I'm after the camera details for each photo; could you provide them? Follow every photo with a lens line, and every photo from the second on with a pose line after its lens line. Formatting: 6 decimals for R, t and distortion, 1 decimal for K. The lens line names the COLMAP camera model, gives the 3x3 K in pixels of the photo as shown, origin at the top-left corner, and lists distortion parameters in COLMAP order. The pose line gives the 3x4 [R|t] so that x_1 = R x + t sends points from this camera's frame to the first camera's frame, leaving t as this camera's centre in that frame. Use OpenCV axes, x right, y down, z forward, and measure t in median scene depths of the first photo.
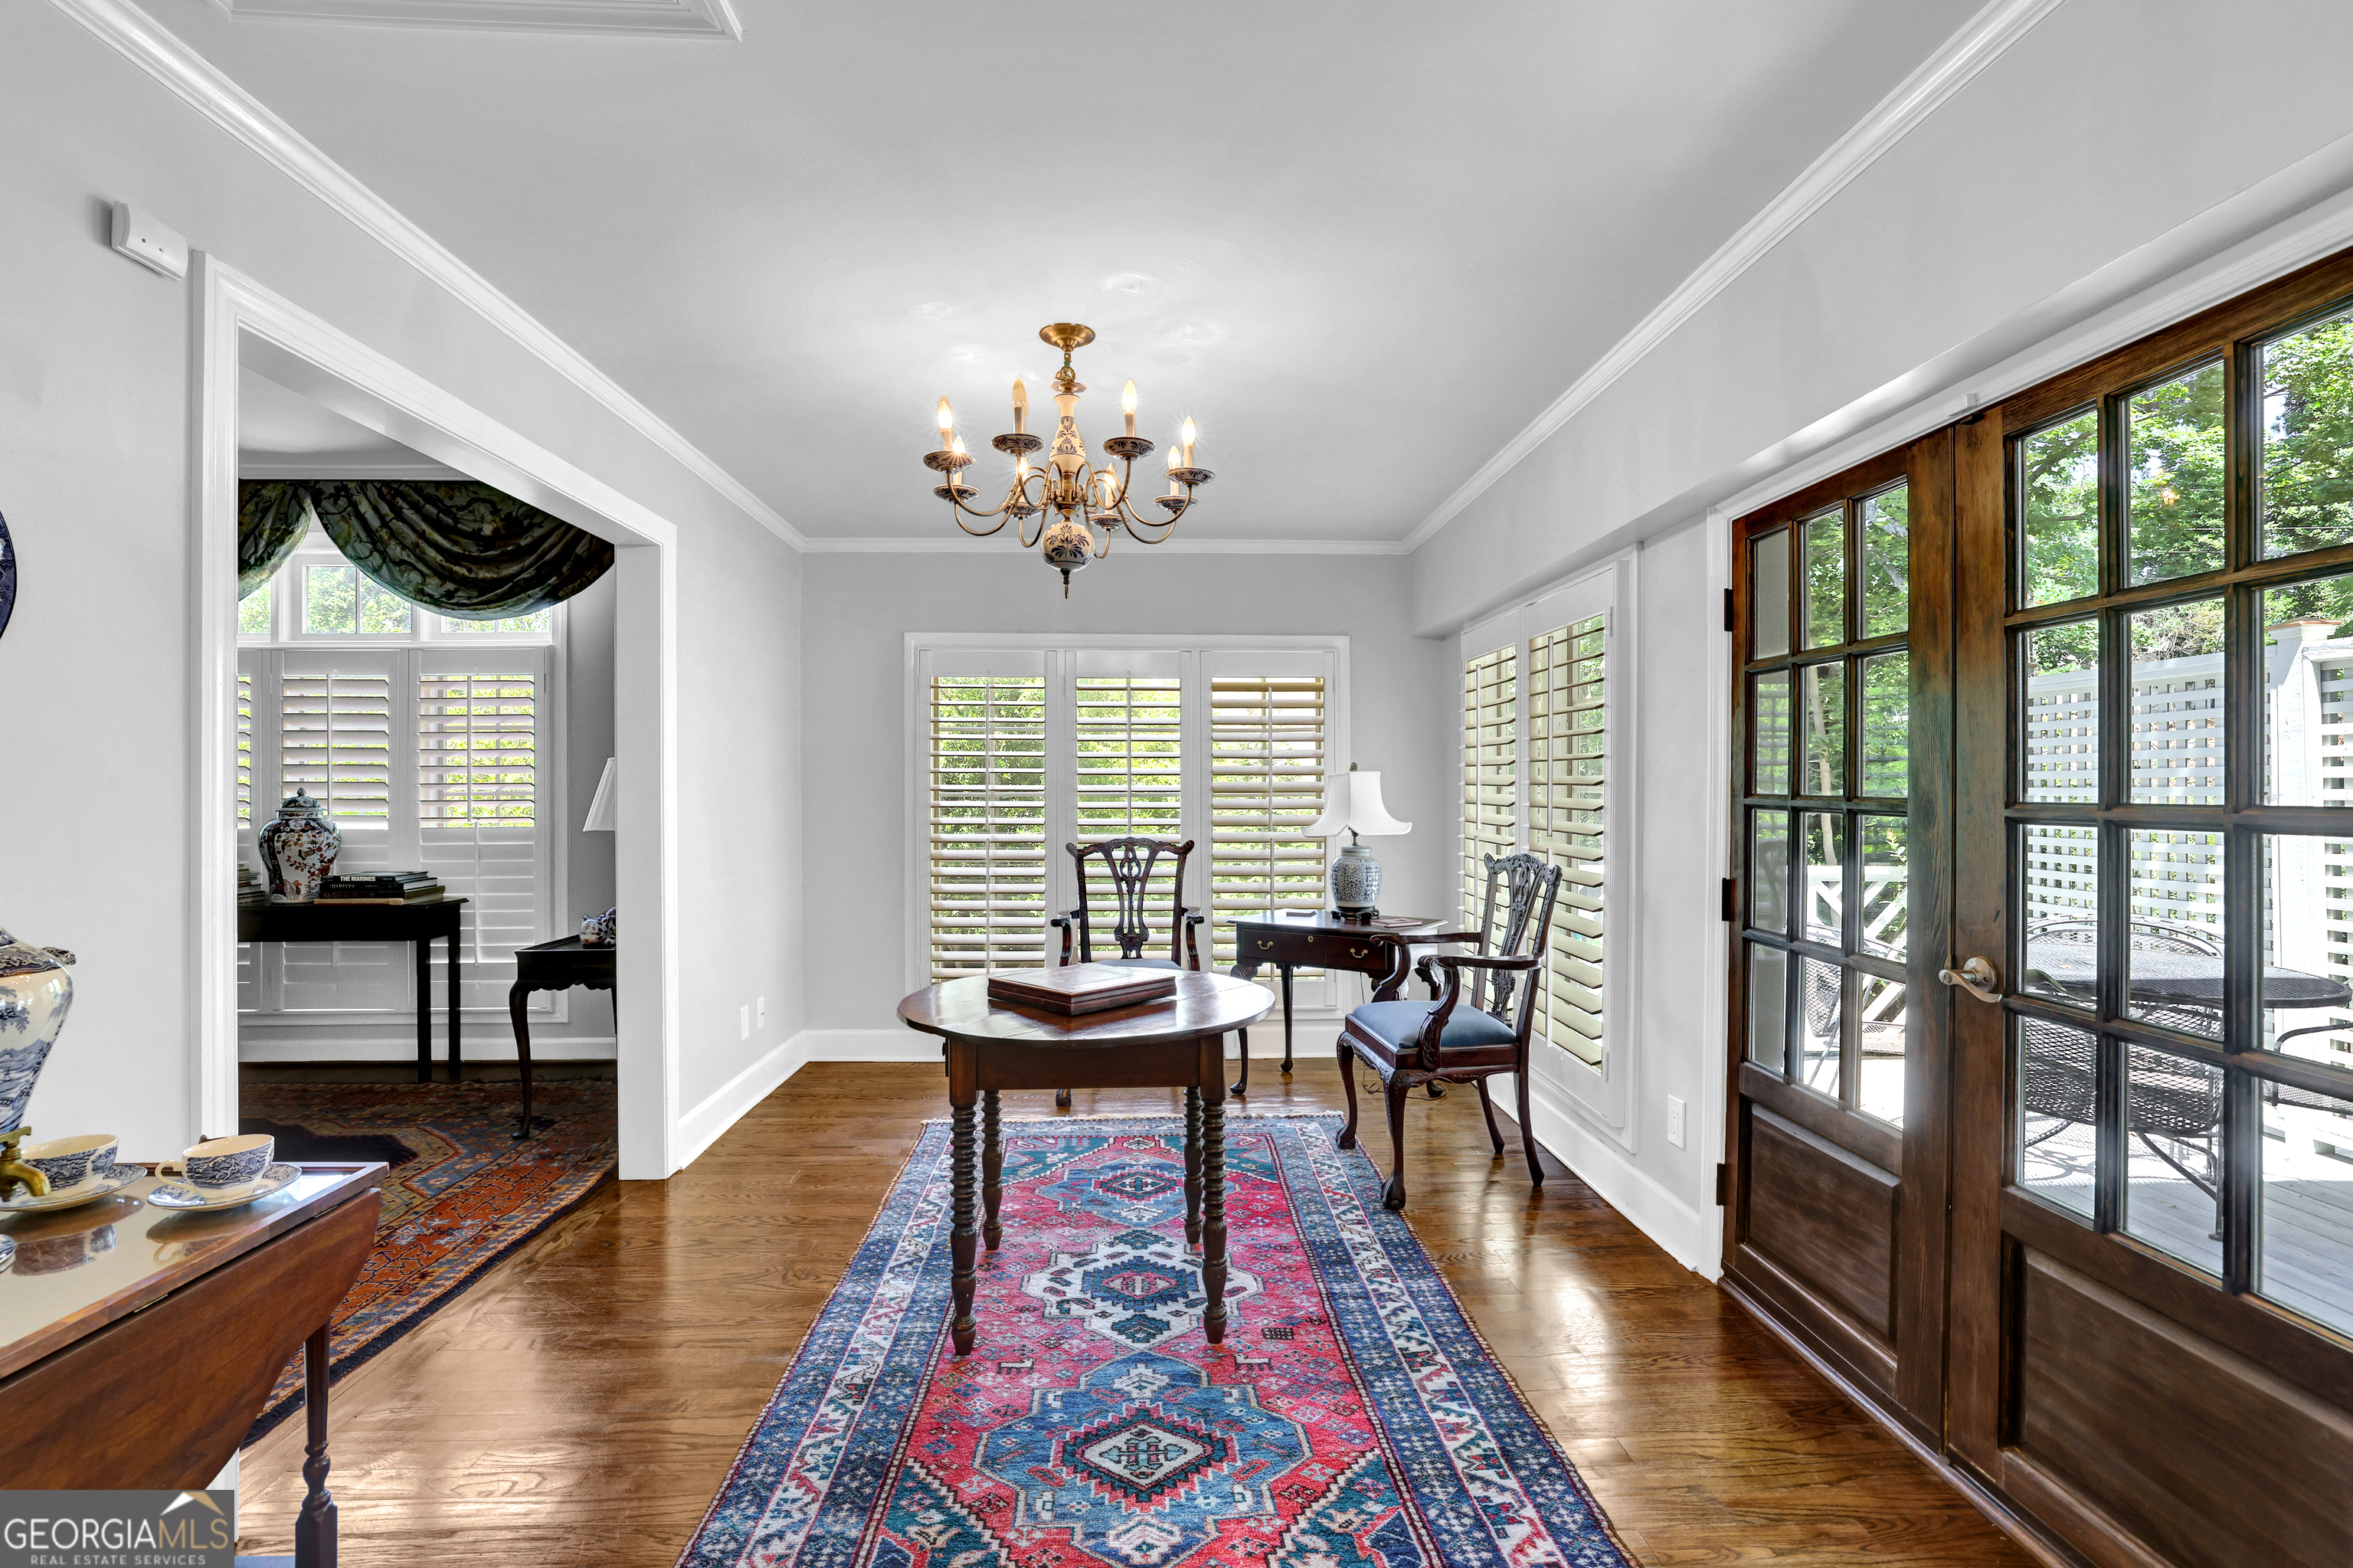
lens RADIAL K [[1082.8, 0, 1176.8], [0, 1082.8, 784.8], [0, 0, 1]] dist [-0.018687, 0.003318]
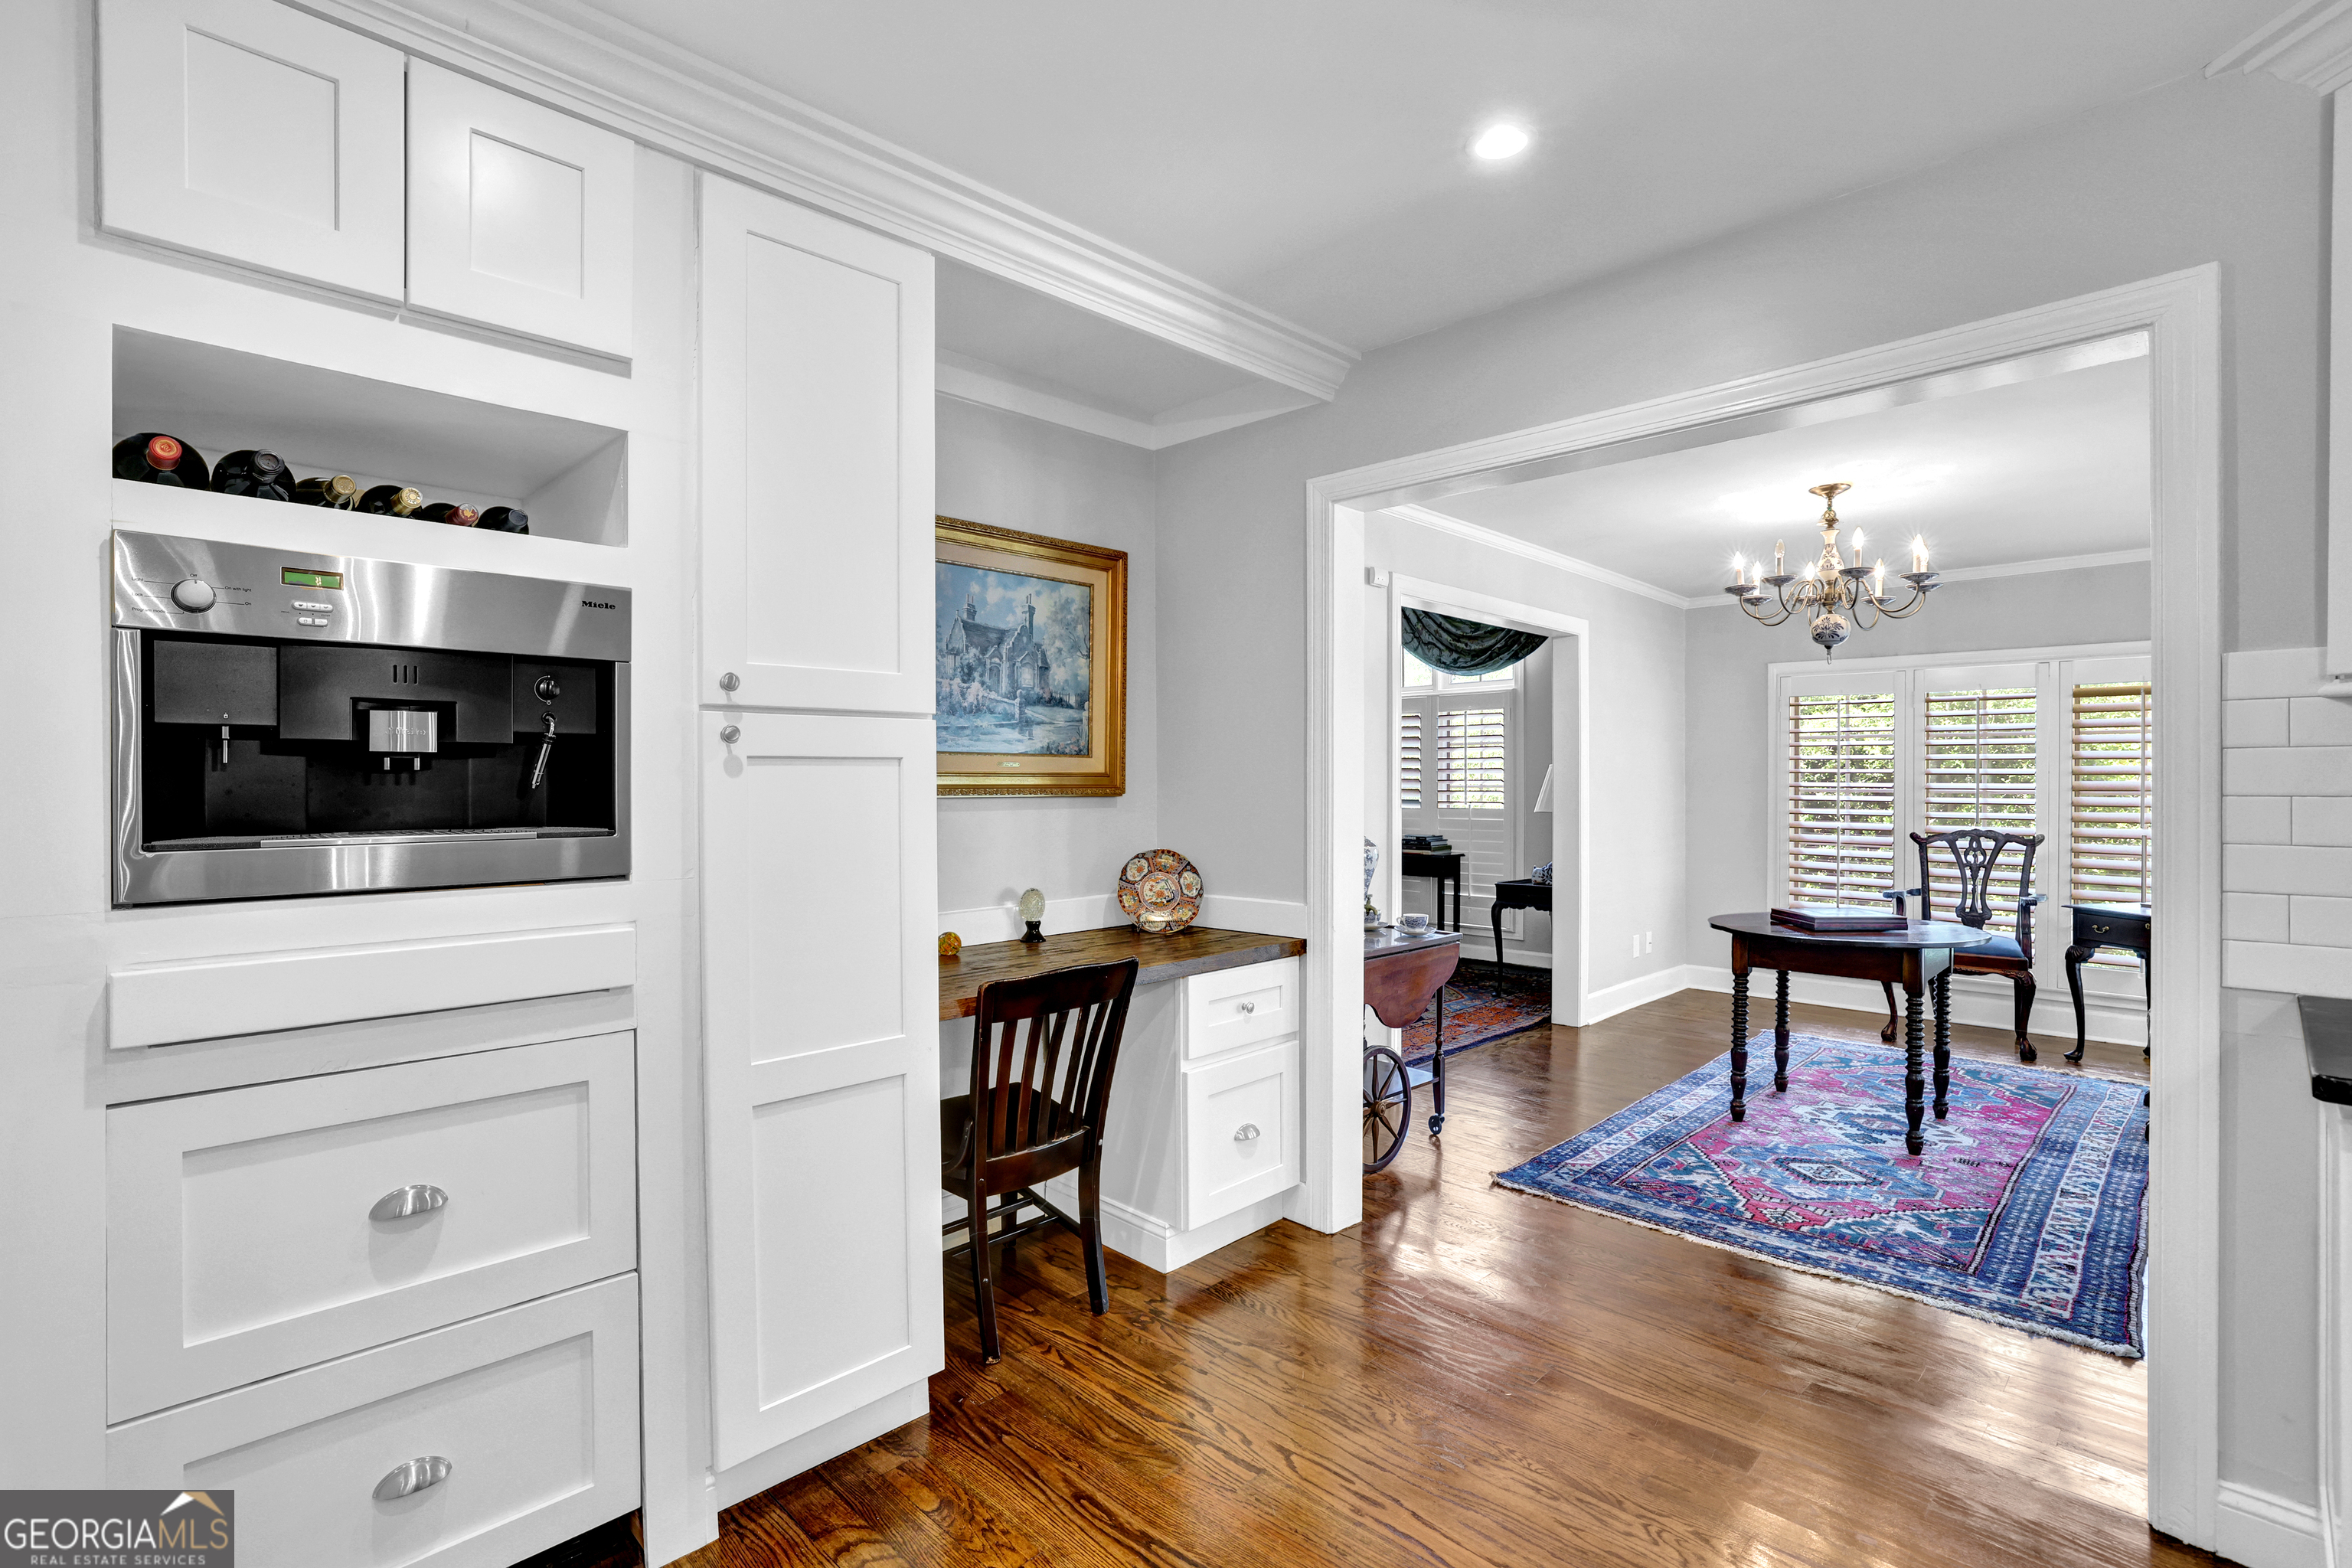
lens RADIAL K [[1082.3, 0, 1156.3], [0, 1082.3, 784.4], [0, 0, 1]] dist [-0.018687, 0.003318]
pose [[0.666389, 0.006181, -0.745579, 0.272335], [0.000199, 0.999964, 0.008468, -0.011405], [0.745605, -0.005791, 0.666363, -0.488429]]
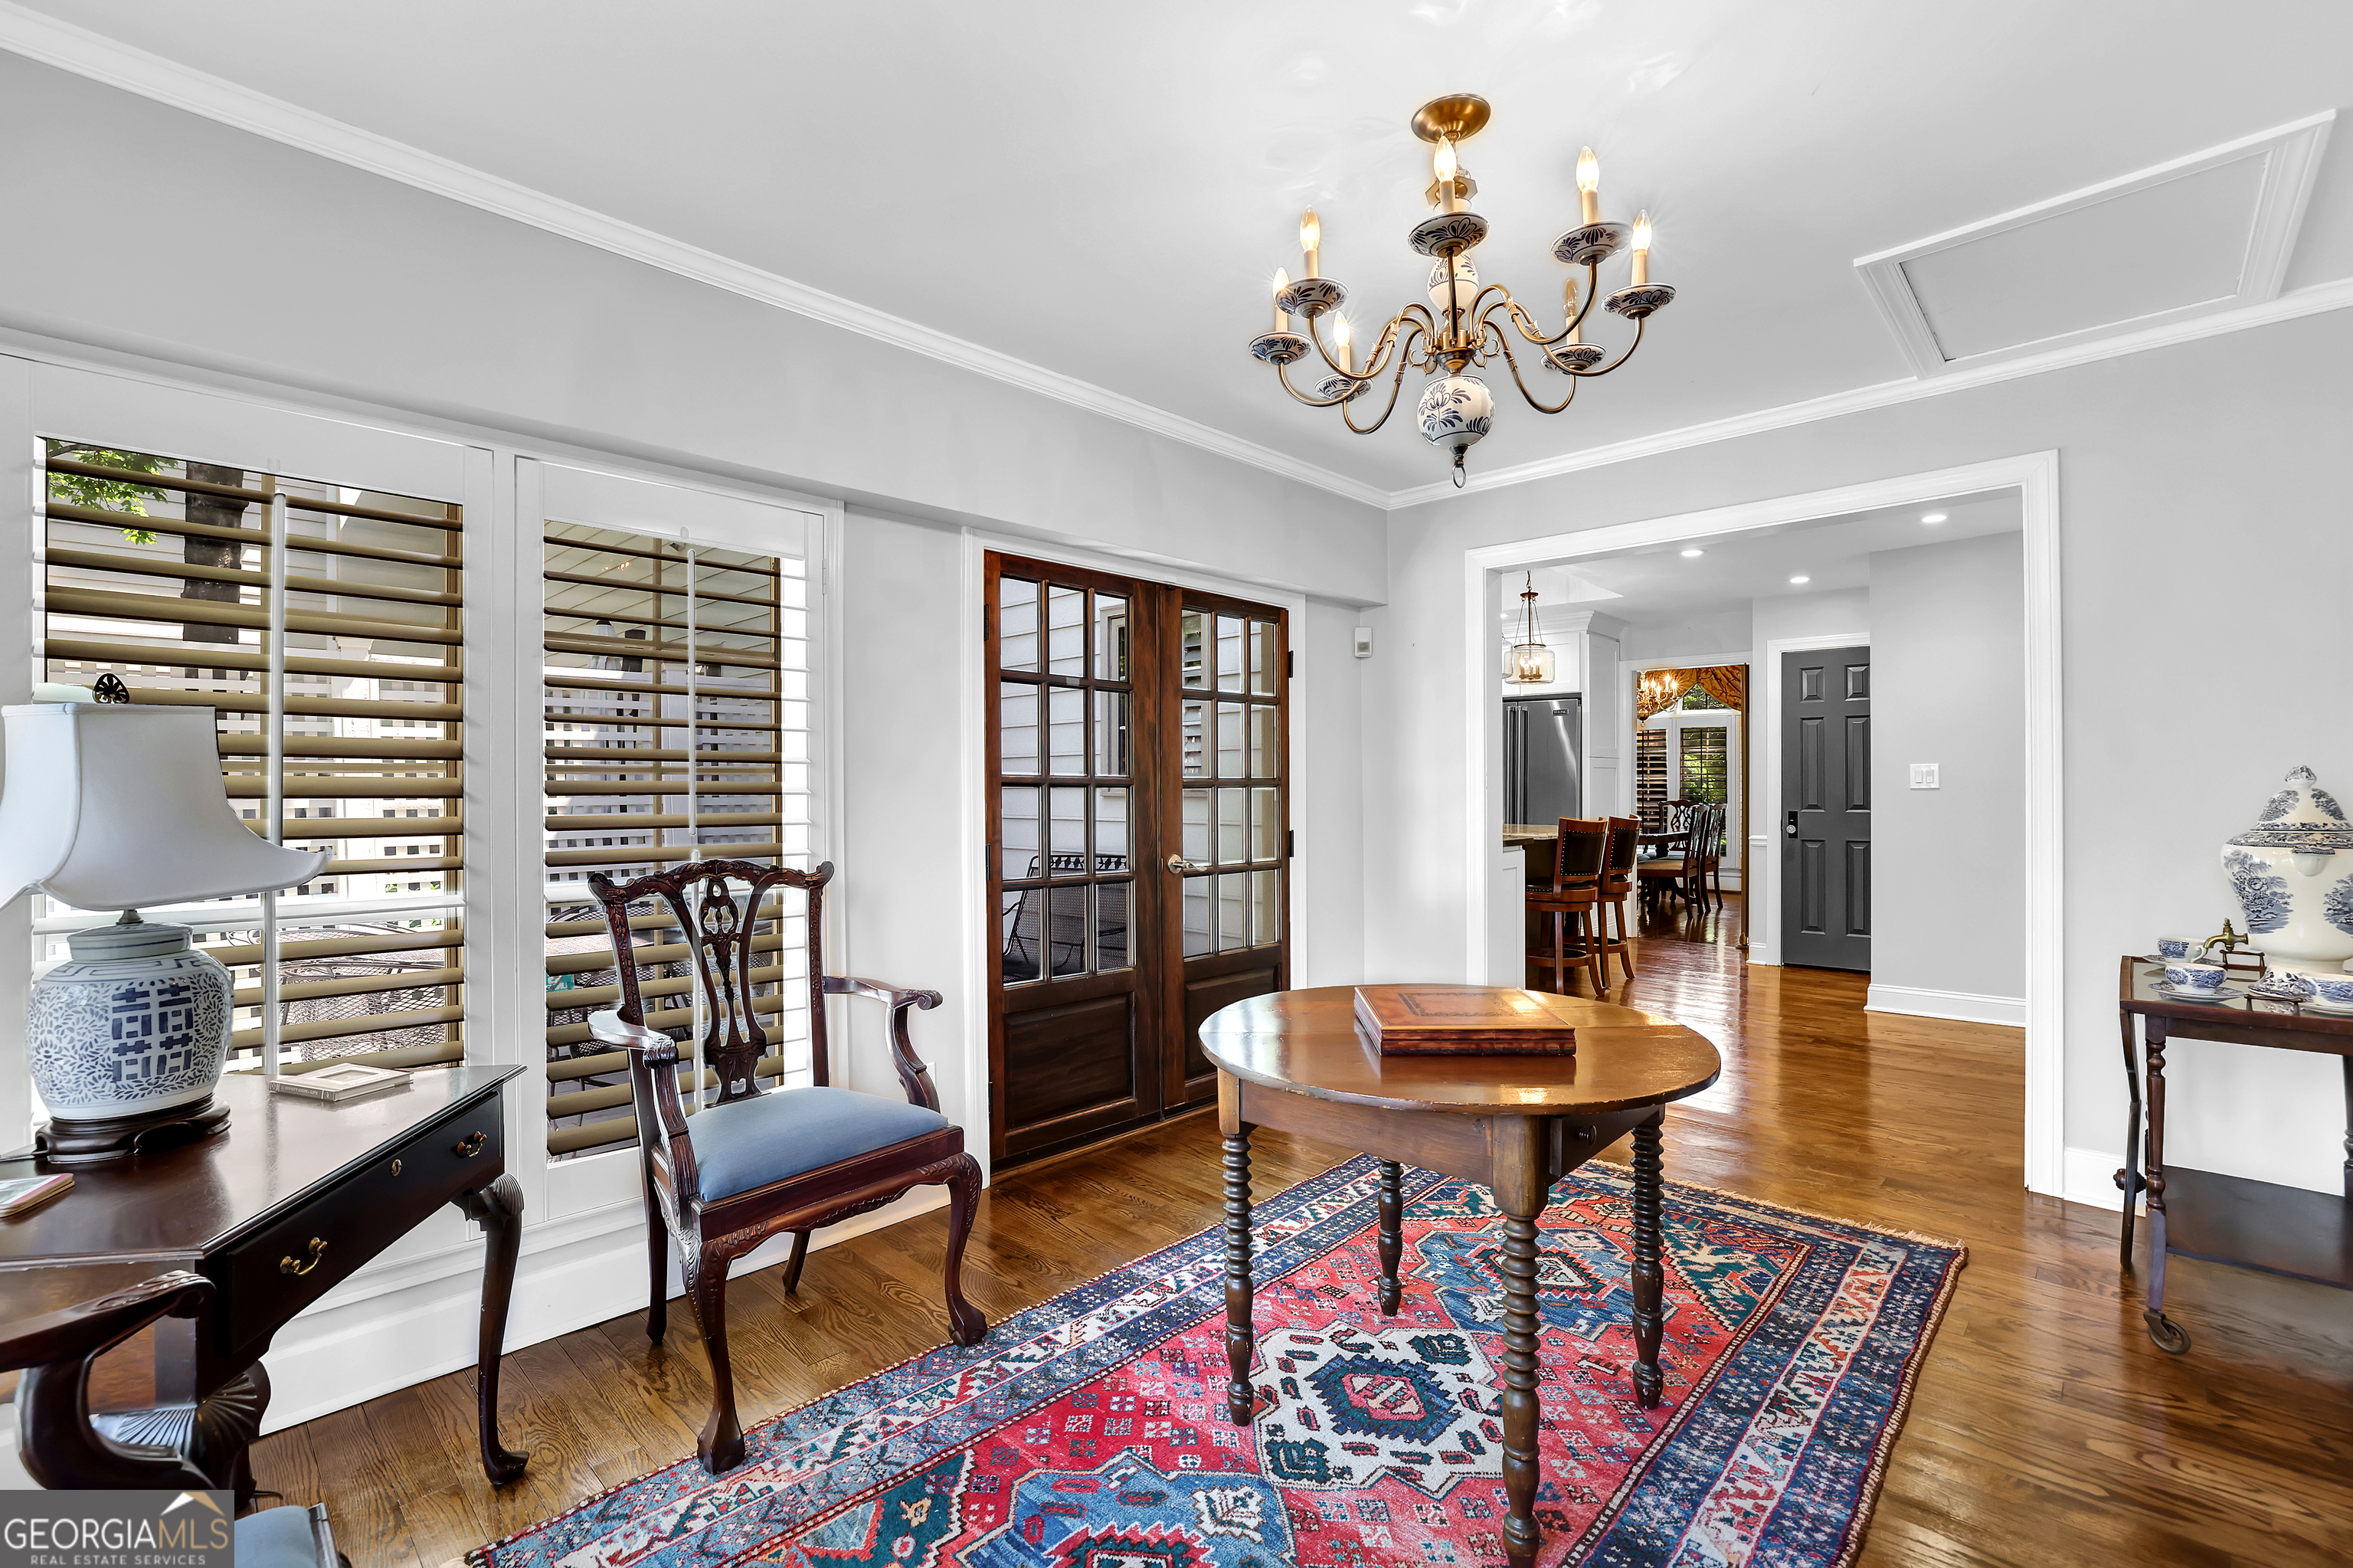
lens RADIAL K [[1034.2, 0, 1196.6], [0, 1034.2, 800.4], [0, 0, 1]] dist [-0.026985, 0.000693]
pose [[-0.704560, 0.007470, 0.709605, -0.314343], [0.007821, 0.999966, -0.002762, 0.027922], [-0.709601, 0.003604, -0.704595, 1.095487]]
